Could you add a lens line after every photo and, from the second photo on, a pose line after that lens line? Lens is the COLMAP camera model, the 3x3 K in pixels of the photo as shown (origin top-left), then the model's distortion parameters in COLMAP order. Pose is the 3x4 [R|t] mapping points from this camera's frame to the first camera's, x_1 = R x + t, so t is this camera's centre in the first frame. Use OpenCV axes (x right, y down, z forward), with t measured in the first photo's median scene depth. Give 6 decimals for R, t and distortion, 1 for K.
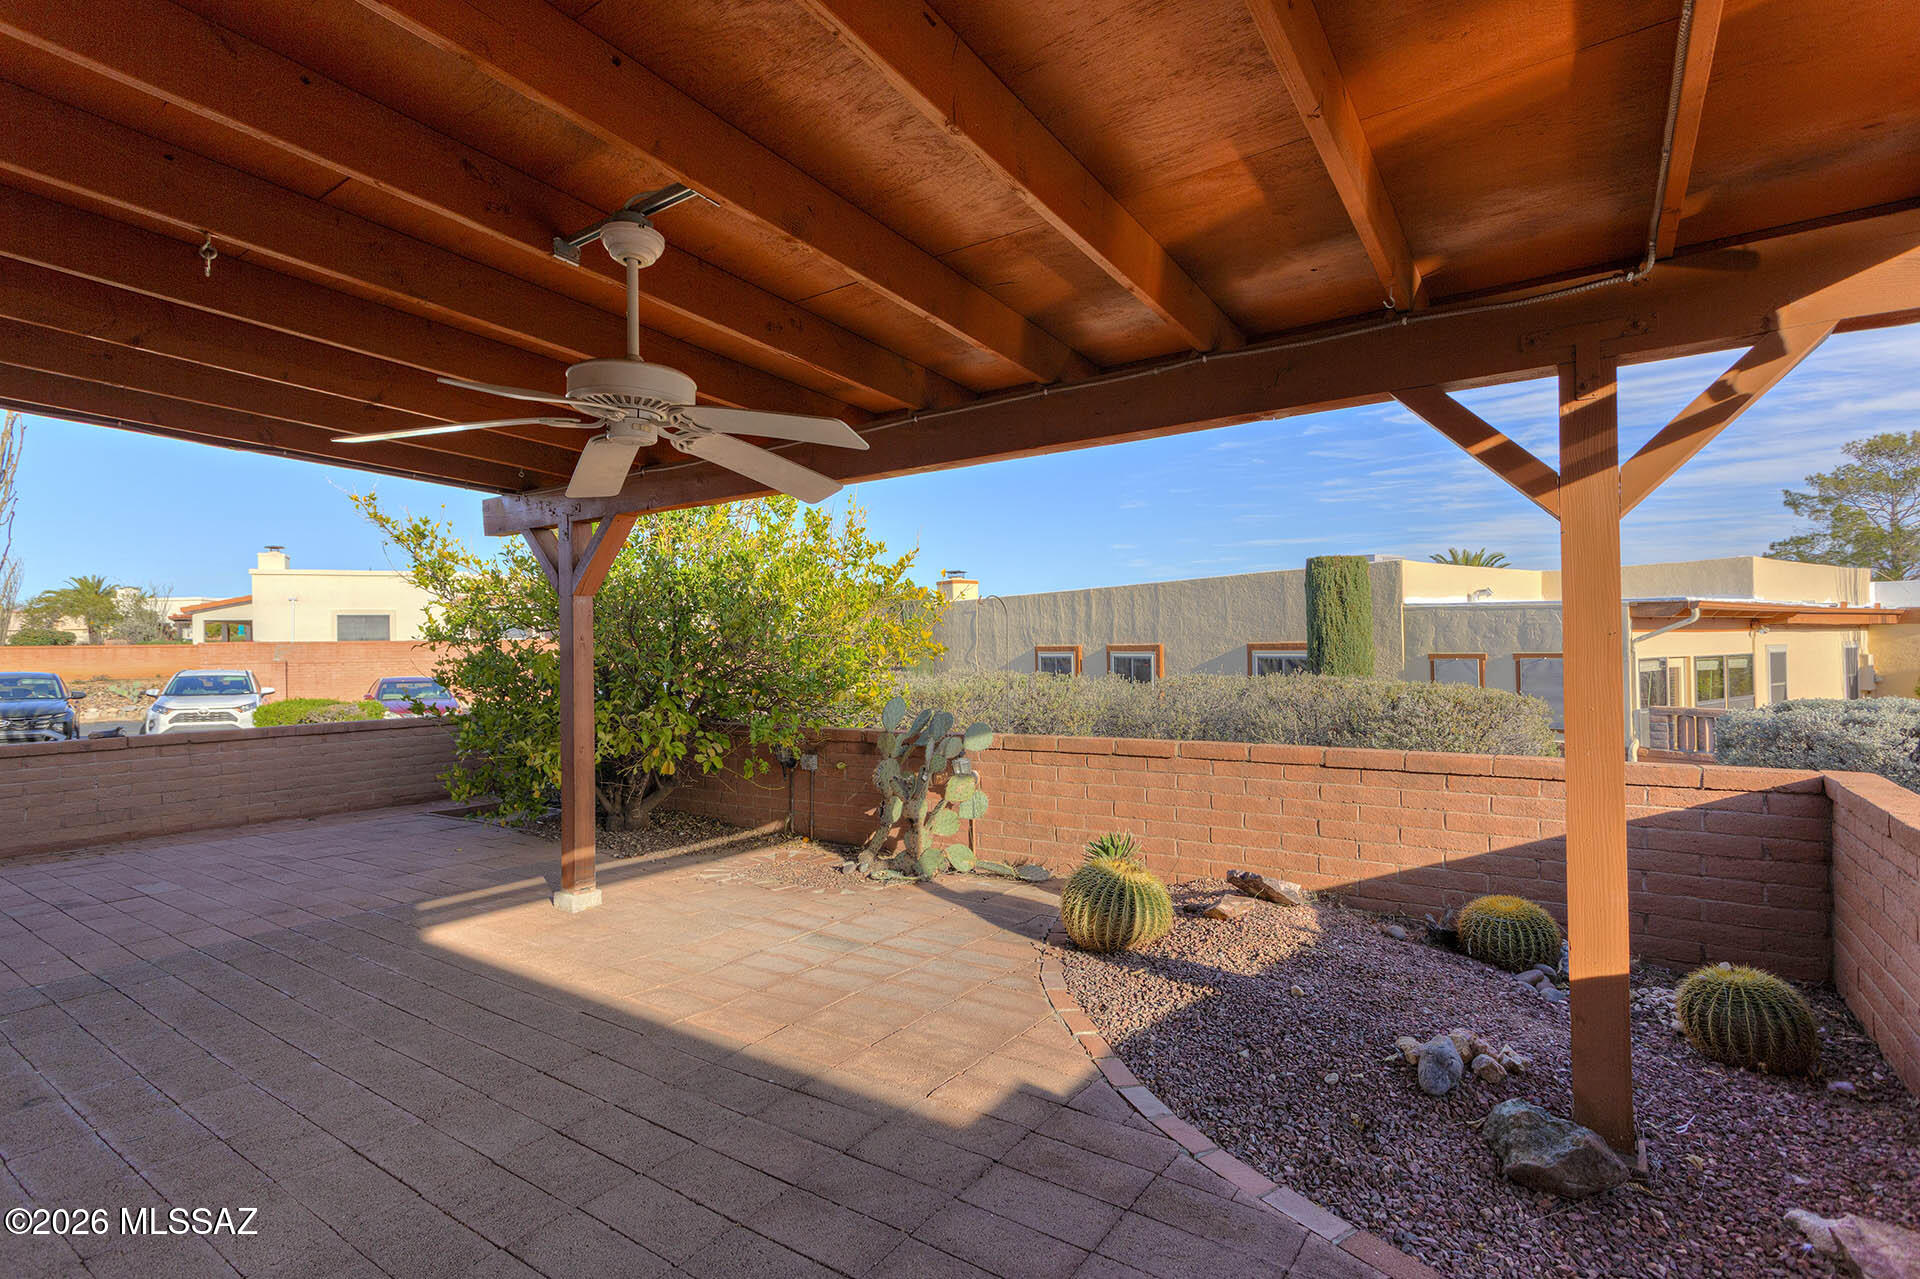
lens RADIAL K [[915.4, 0, 954.2], [0, 915.4, 603.8], [0, 0, 1]] dist [0.001047, -0.000246]
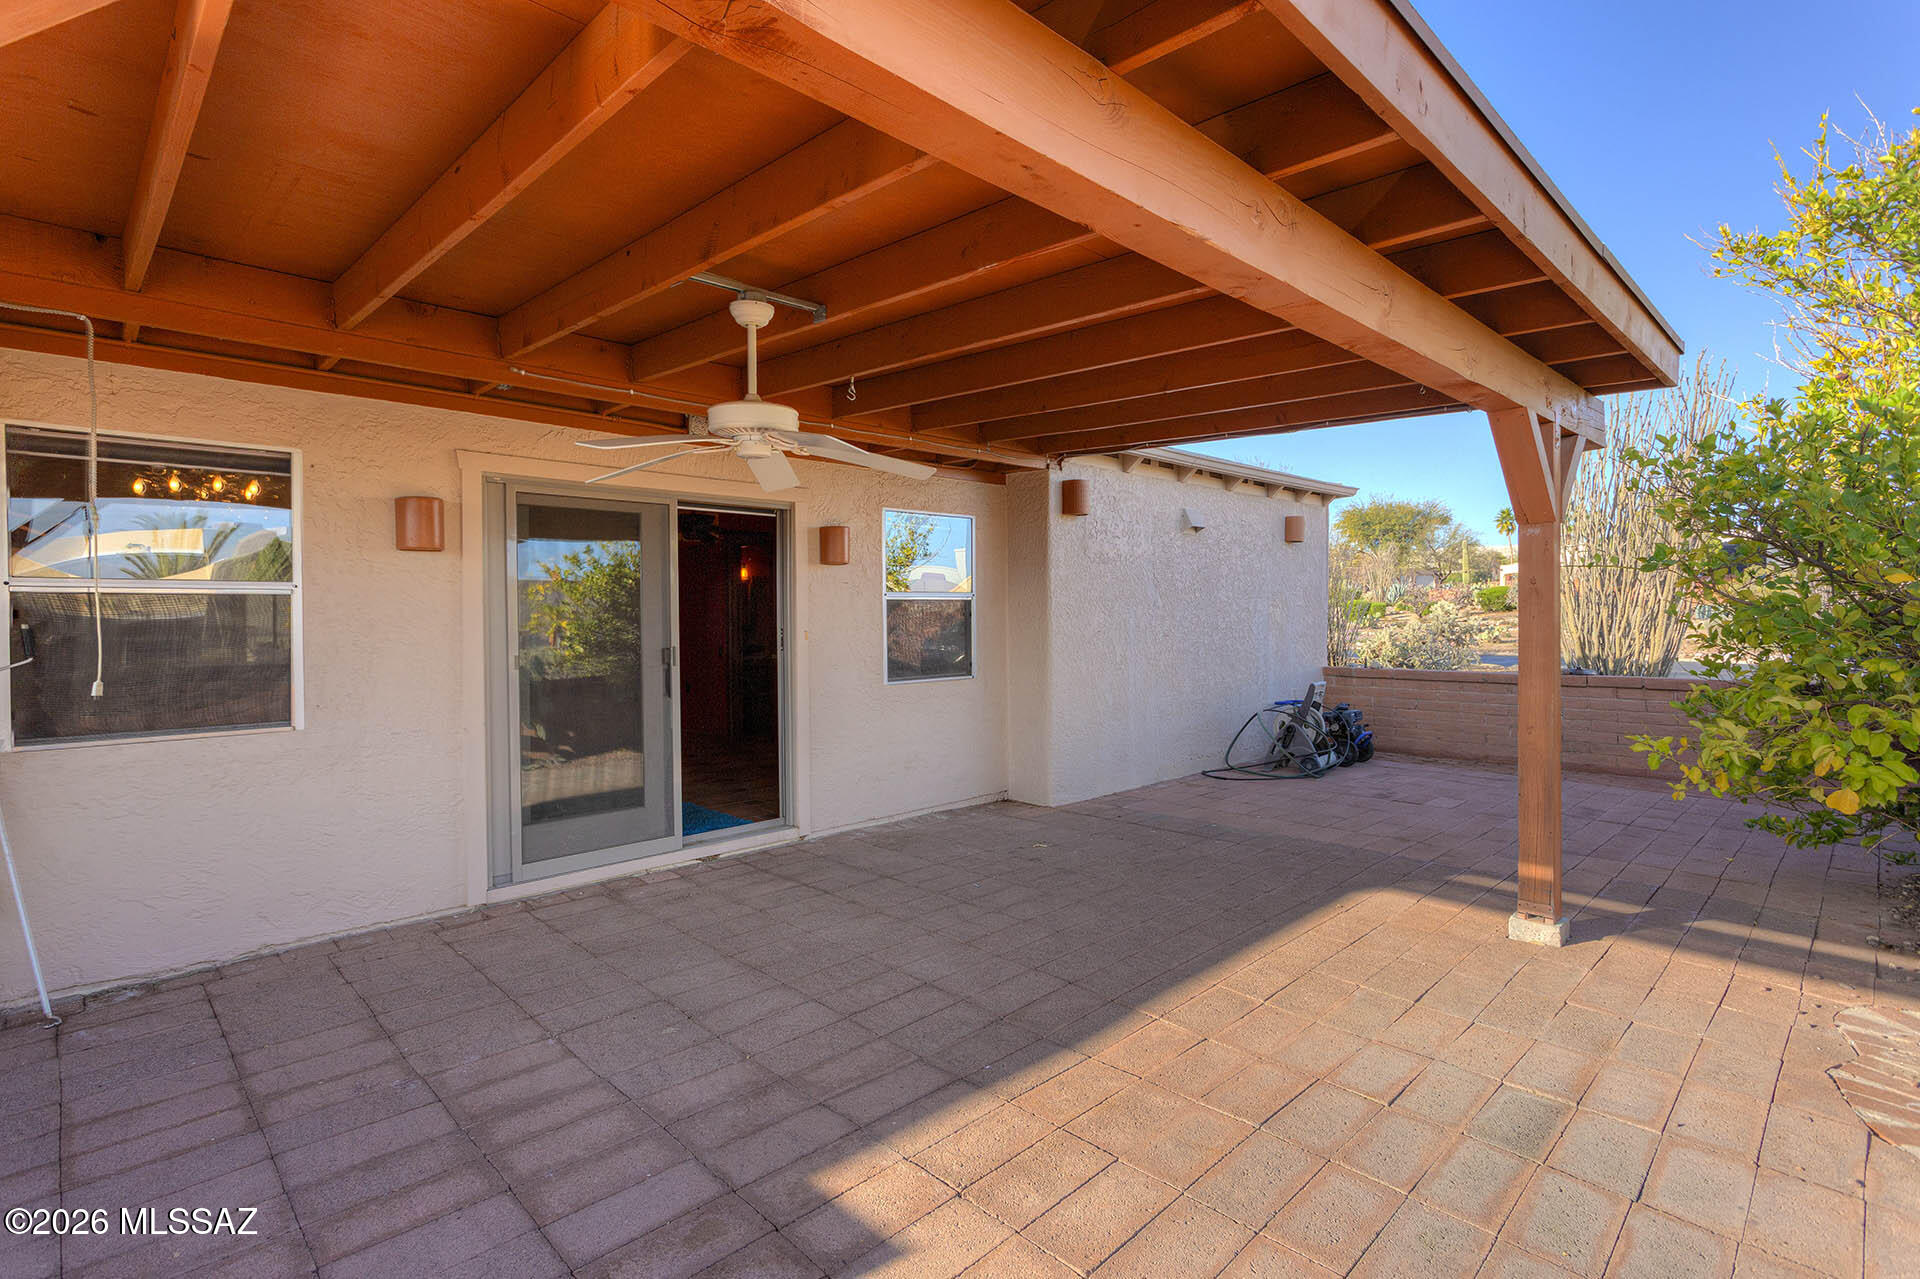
lens RADIAL K [[915.4, 0, 954.2], [0, 915.4, 603.8], [0, 0, 1]] dist [0.001047, -0.000246]
pose [[-0.186965, 0.007096, -0.982341, 0.698904], [0.059302, 0.998232, -0.004076, 0.049070], [0.980575, -0.059017, -0.187055, 1.132732]]
